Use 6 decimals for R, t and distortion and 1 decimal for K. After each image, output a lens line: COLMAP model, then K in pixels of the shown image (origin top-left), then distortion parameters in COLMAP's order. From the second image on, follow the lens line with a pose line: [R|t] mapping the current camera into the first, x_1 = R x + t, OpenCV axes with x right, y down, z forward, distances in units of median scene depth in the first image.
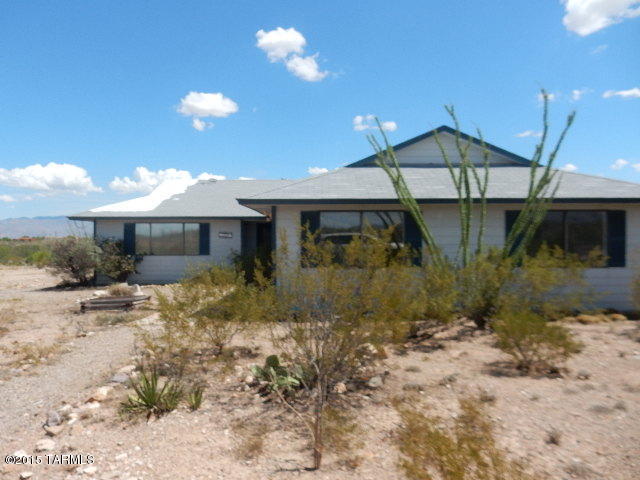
lens RADIAL K [[468.6, 0, 318.4], [0, 468.6, 242.1], [0, 0, 1]] dist [-0.008896, 0.001678]
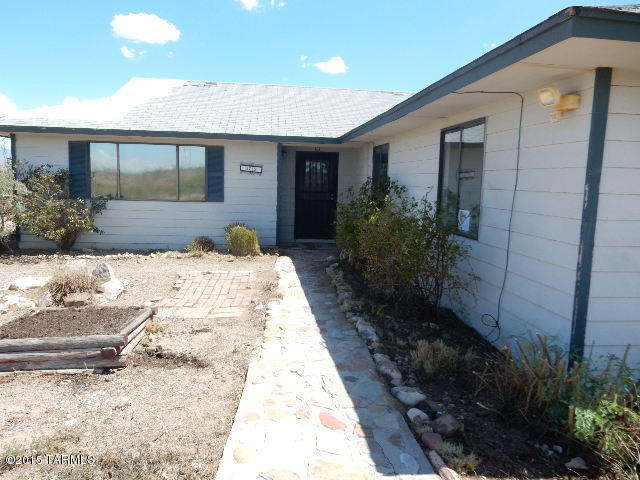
lens RADIAL K [[468.6, 0, 321.9], [0, 468.6, 237.0], [0, 0, 1]] dist [-0.008896, 0.001678]
pose [[0.992514, 0.015367, 0.121162, -0.183198], [-0.029577, 0.992766, 0.116369, -0.000689], [-0.118497, -0.119081, 0.985788, 0.405251]]
